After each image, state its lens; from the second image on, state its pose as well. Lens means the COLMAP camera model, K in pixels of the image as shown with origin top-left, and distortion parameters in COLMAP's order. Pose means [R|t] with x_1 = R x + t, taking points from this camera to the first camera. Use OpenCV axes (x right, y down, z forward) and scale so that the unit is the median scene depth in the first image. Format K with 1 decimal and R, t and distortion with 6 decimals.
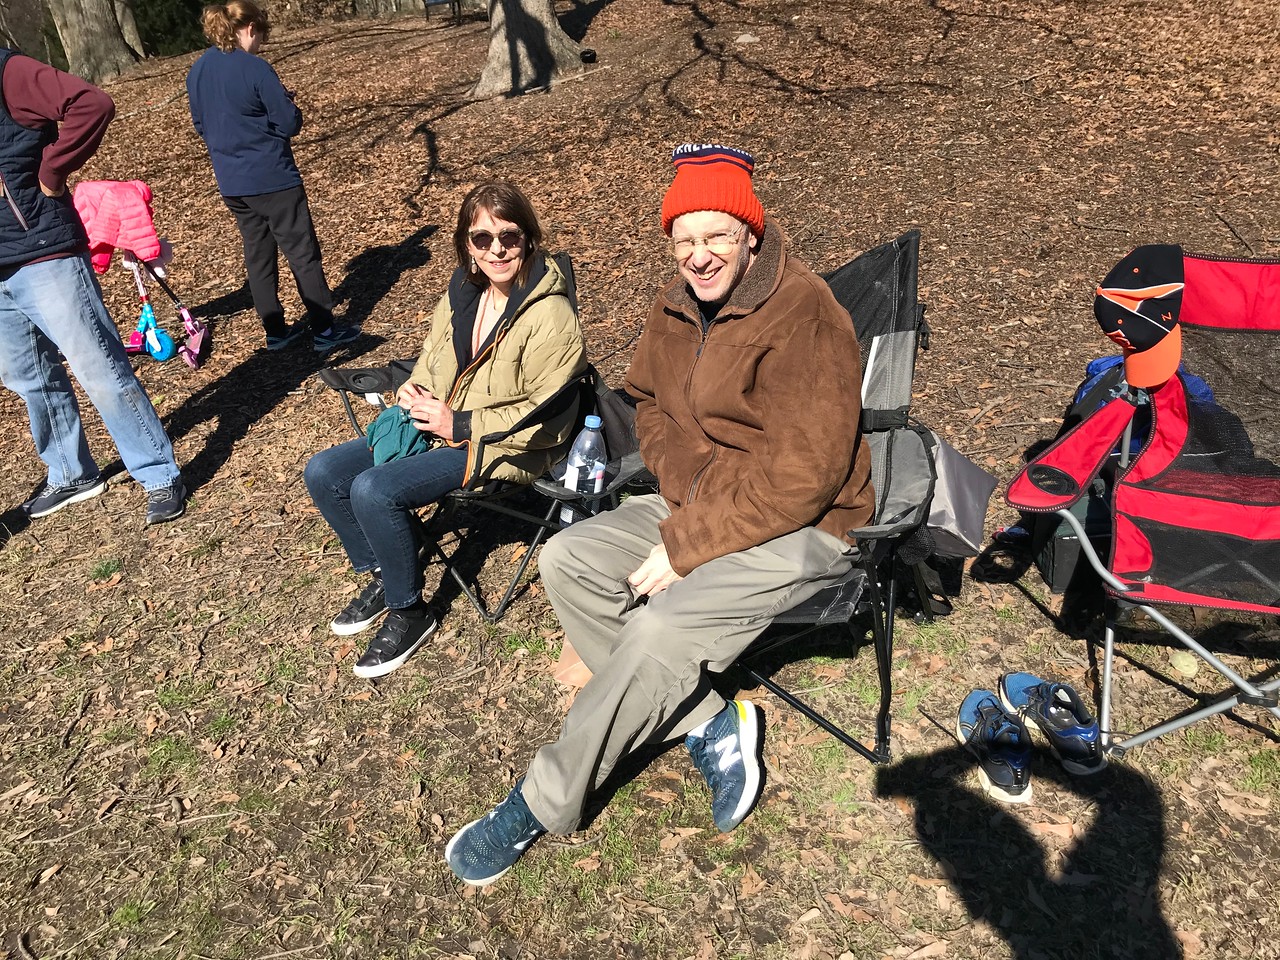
lens RADIAL K [[1043.8, 0, 621.0], [0, 1043.8, 472.2], [0, 0, 1]] dist [0.031694, -0.035240]
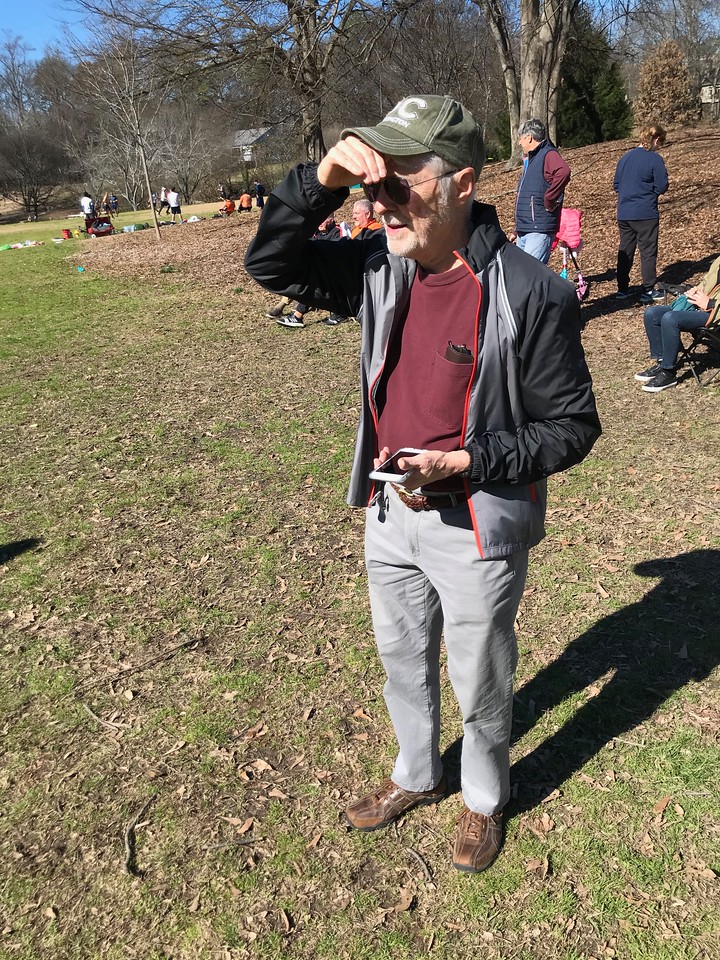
lens RADIAL K [[782.9, 0, 365.6], [0, 782.9, 473.5], [0, 0, 1]] dist [0.031694, -0.035240]
pose [[0.826241, 0.256266, -0.501651, 0.068696], [-0.249609, 0.964886, 0.081791, 0.128125], [0.504996, 0.057638, 0.861195, -0.329550]]
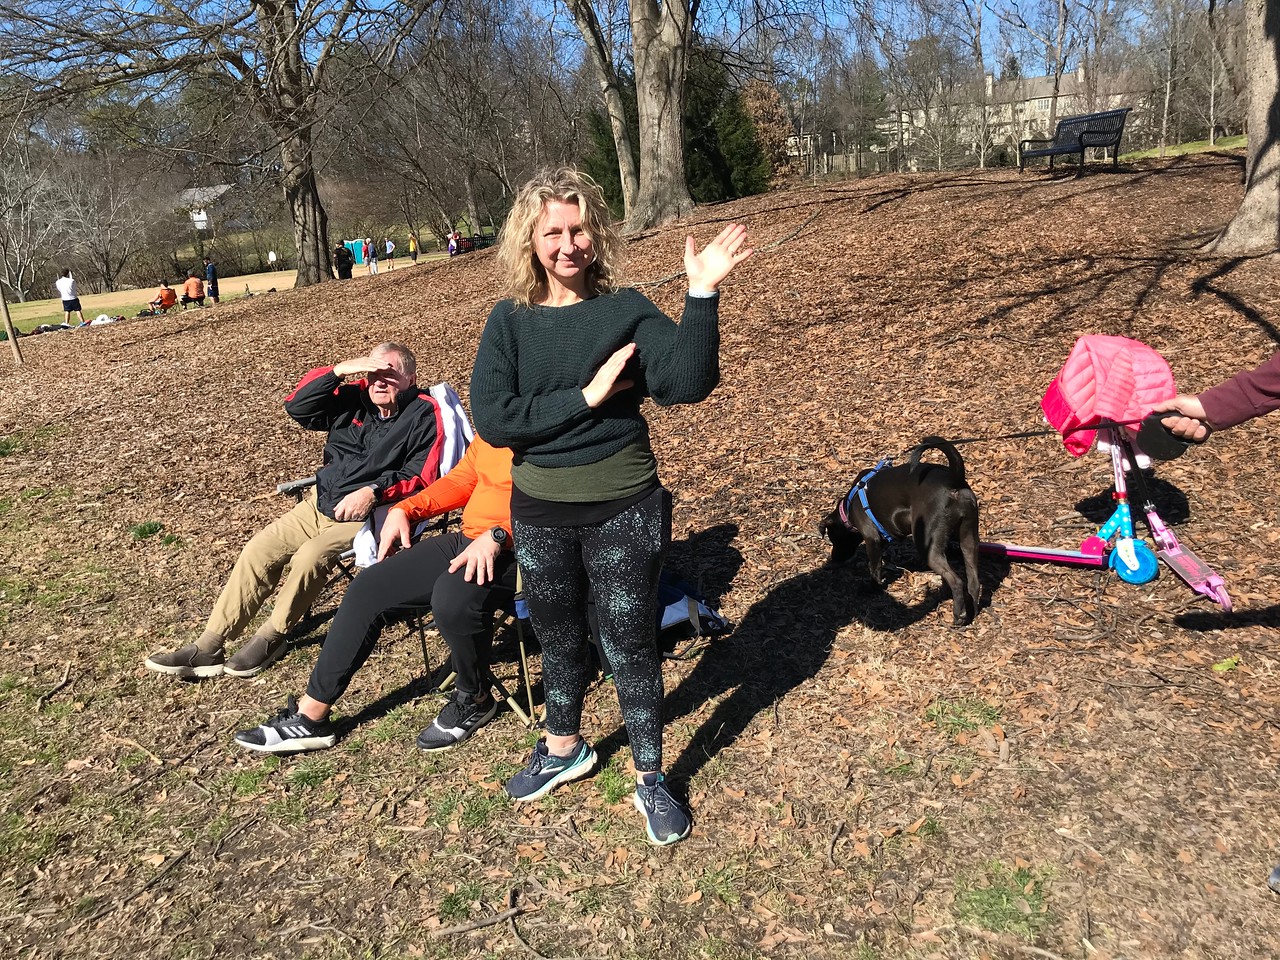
lens RADIAL K [[1043.8, 0, 630.5], [0, 1043.8, 470.6], [0, 0, 1]] dist [0.031694, -0.035240]
pose [[0.935939, 0.120750, -0.330813, -0.334479], [-0.165418, 0.980038, -0.110279, -0.029724], [0.310893, 0.157937, 0.937231, 0.136946]]
